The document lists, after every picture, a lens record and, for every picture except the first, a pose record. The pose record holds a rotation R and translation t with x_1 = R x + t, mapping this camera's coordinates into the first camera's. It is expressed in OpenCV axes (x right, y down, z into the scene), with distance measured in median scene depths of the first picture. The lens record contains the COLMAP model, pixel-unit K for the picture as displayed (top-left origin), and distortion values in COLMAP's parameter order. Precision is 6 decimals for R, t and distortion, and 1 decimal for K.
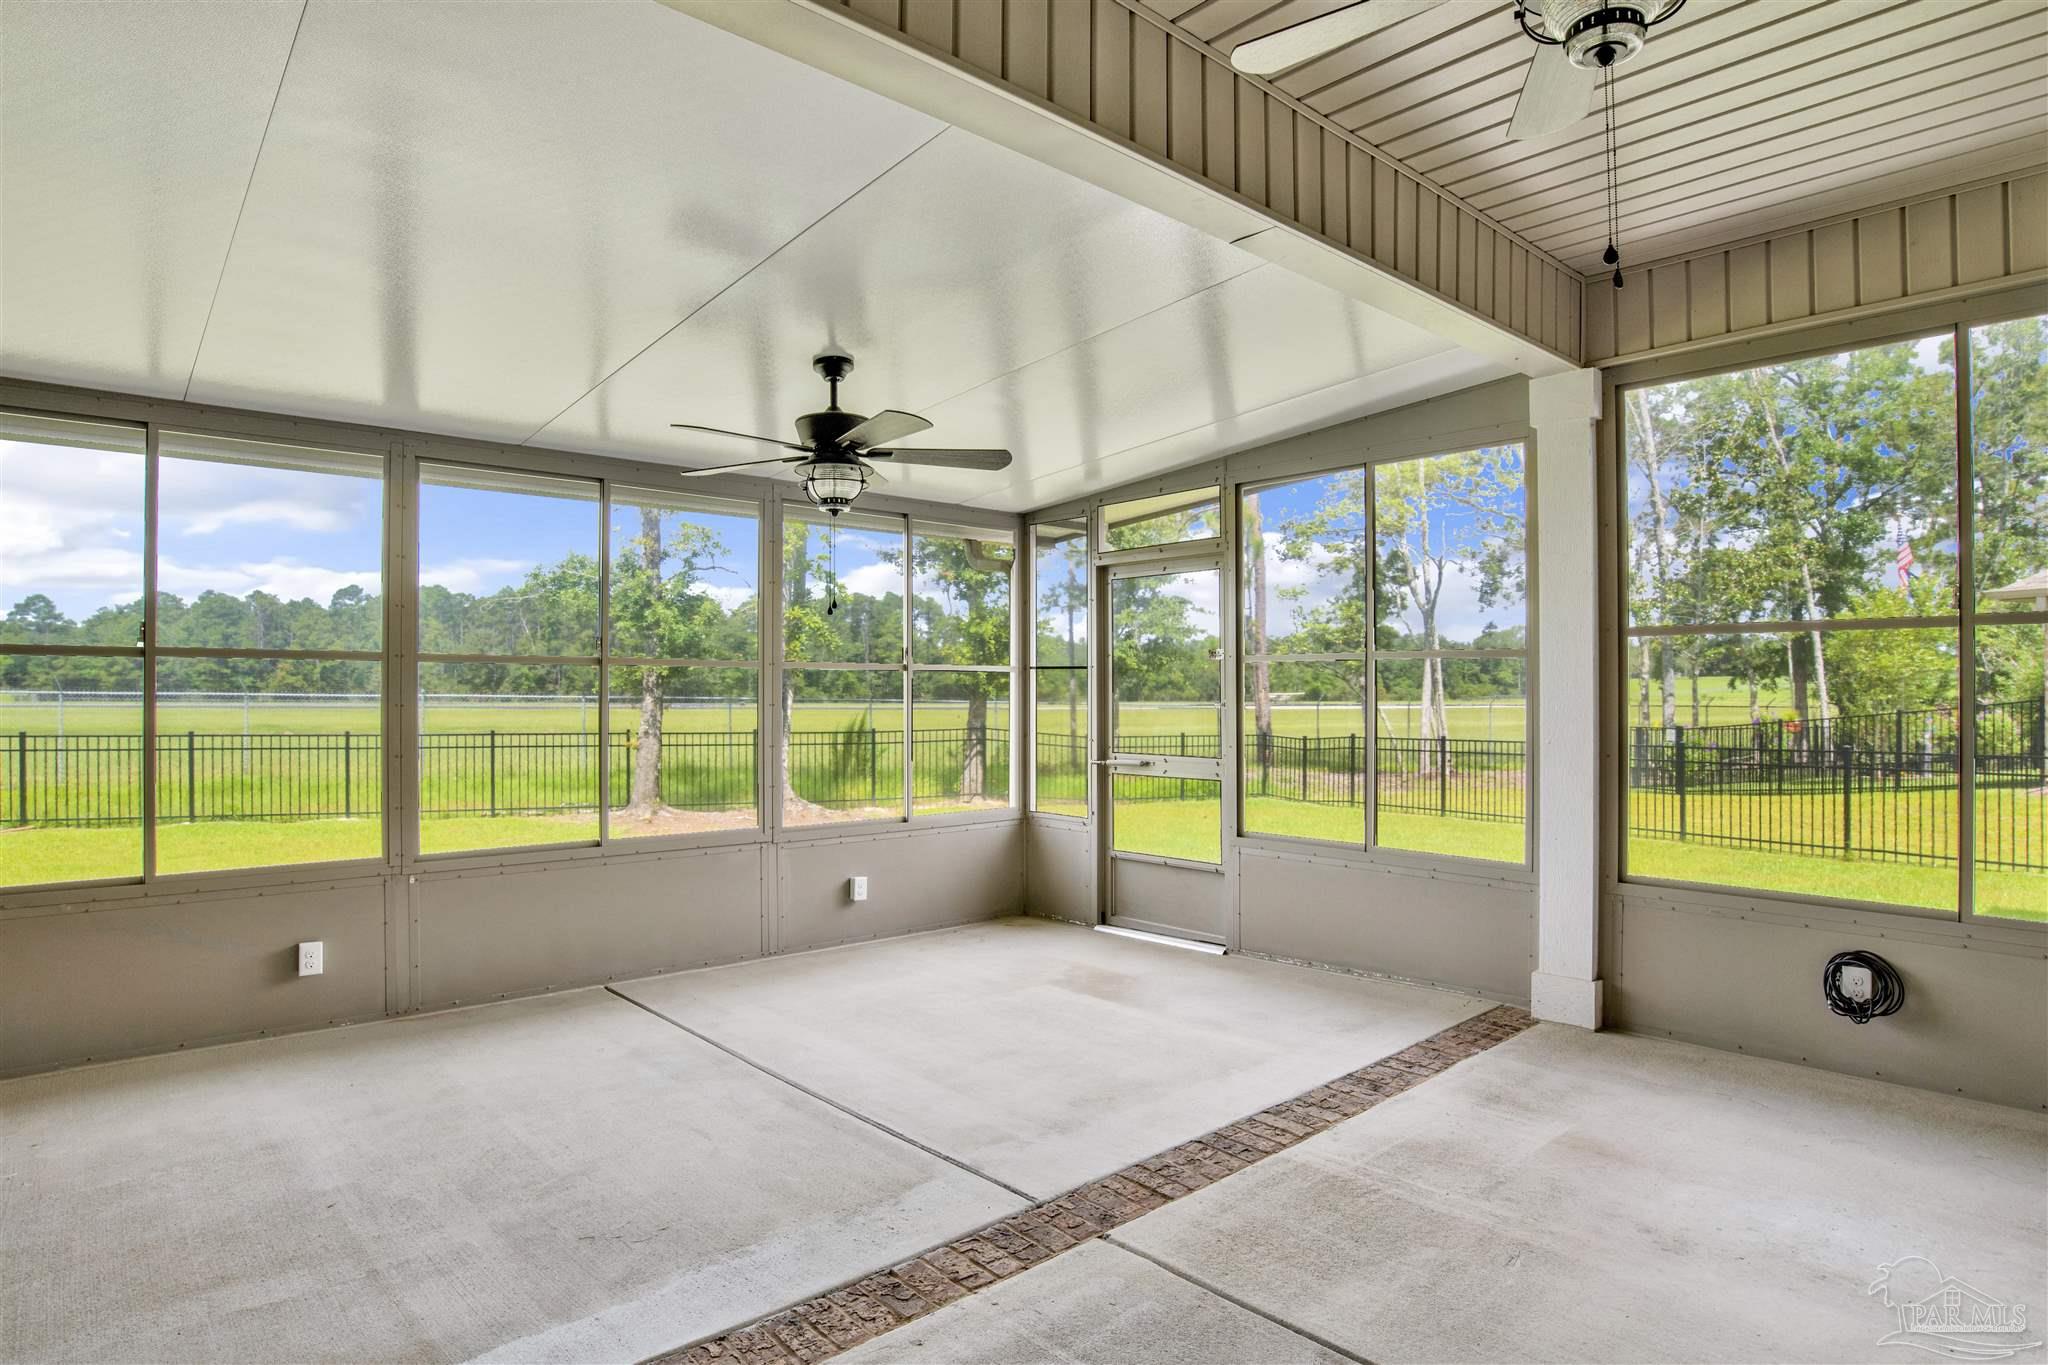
lens RADIAL K [[1112.3, 0, 1012.5], [0, 1112.3, 687.7], [0, 0, 1]] dist [-0.058968, 0.012833]
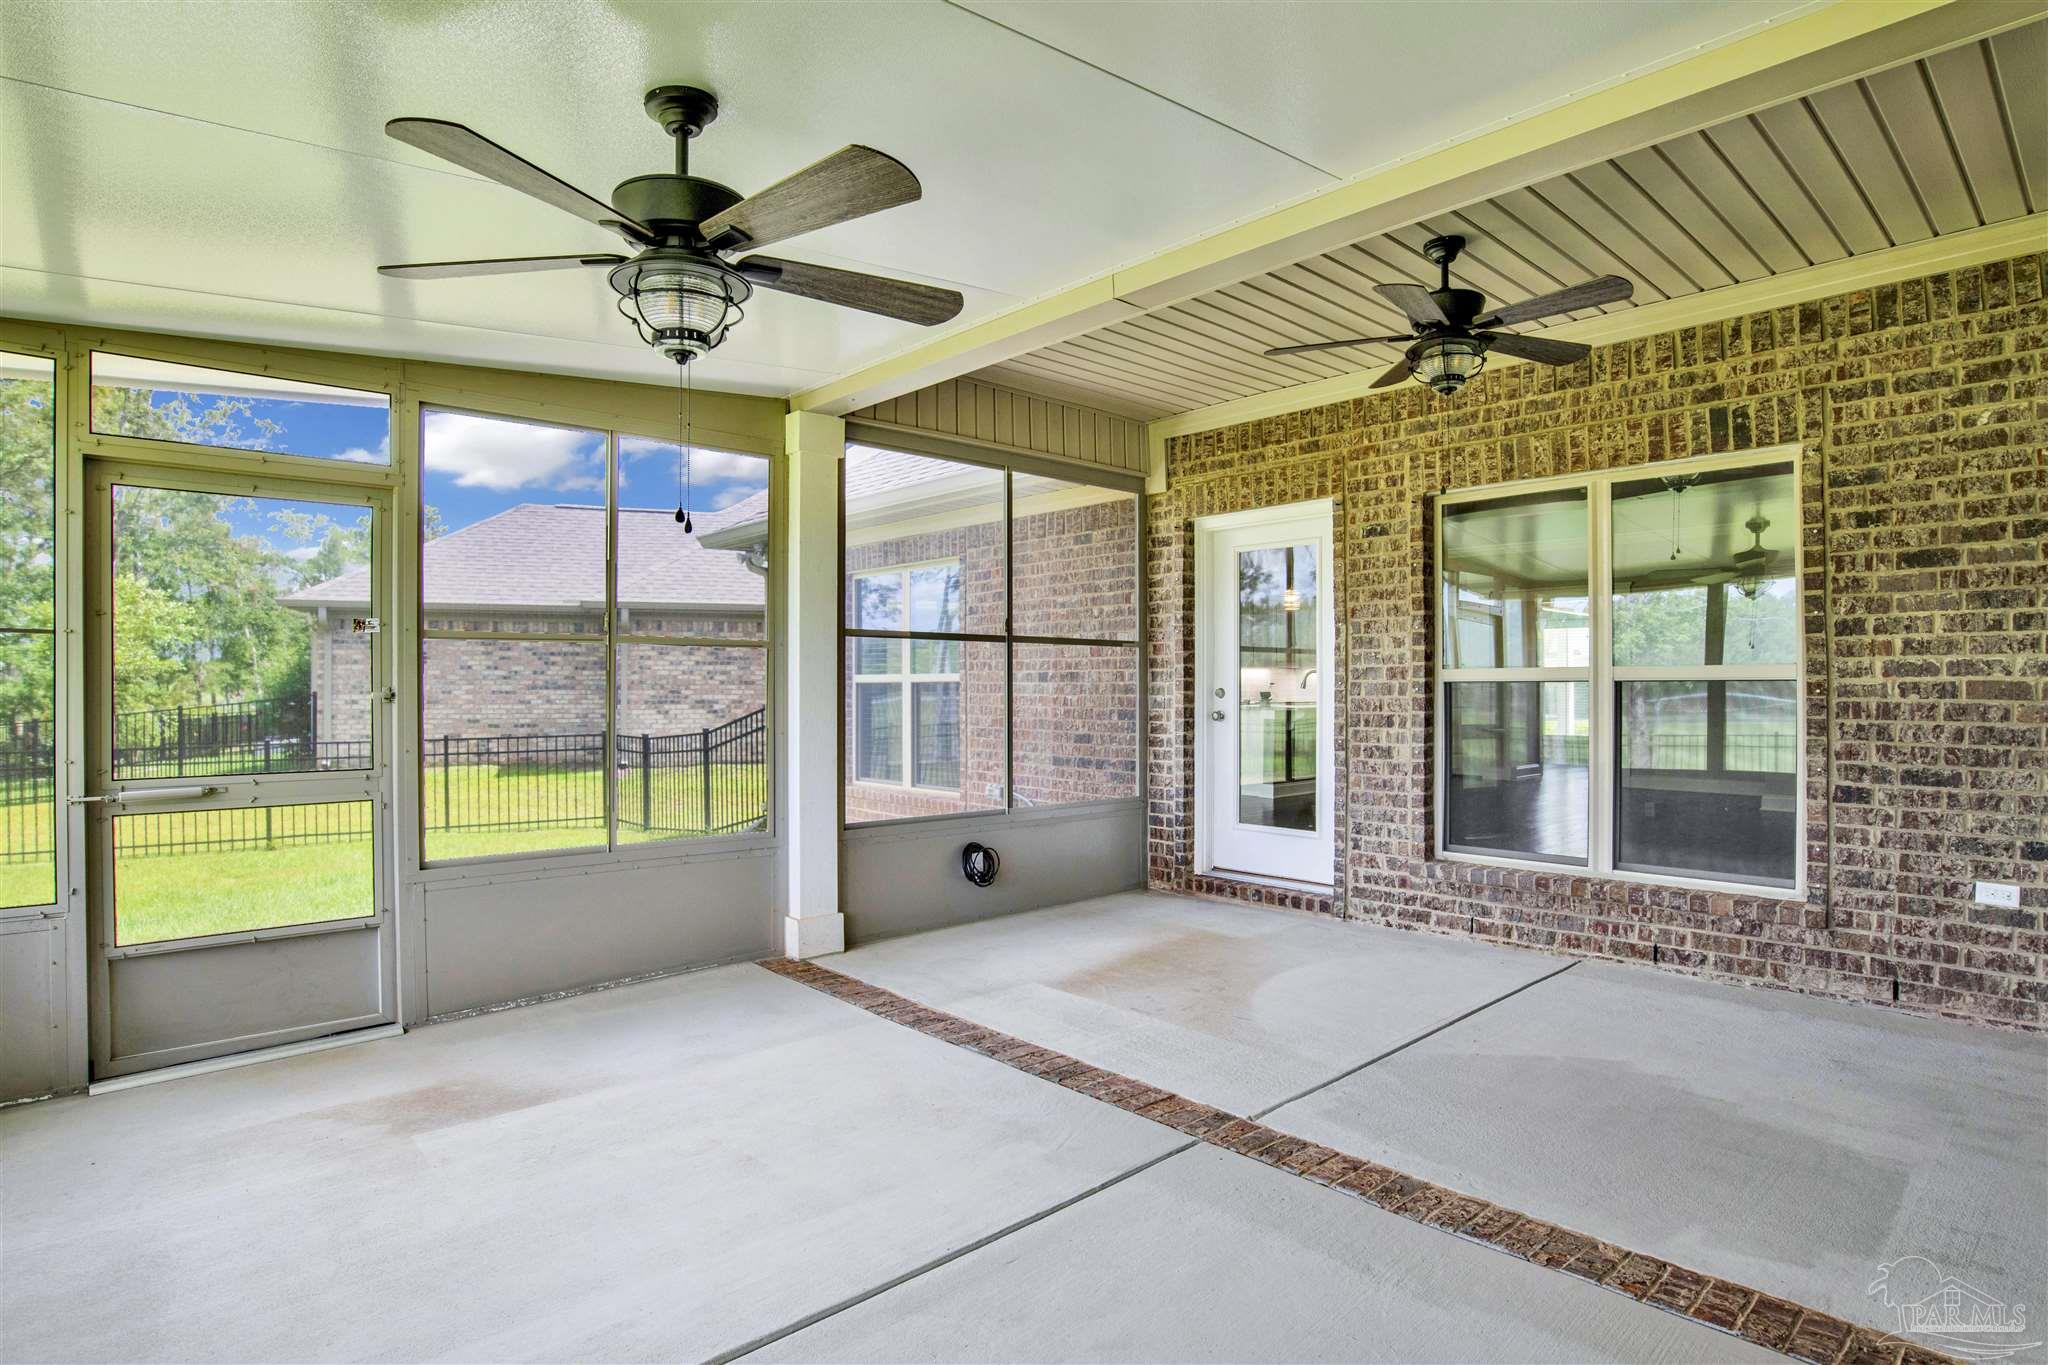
lens RADIAL K [[1096.4, 0, 1014.7], [0, 1096.4, 686.4], [0, 0, 1]] dist [-0.062396, 0.017270]
pose [[-0.014274, 0.004080, 0.999890, -0.719024], [-0.003597, 0.999985, -0.004132, 0.015177], [-0.999892, -0.003655, -0.014259, 0.820315]]
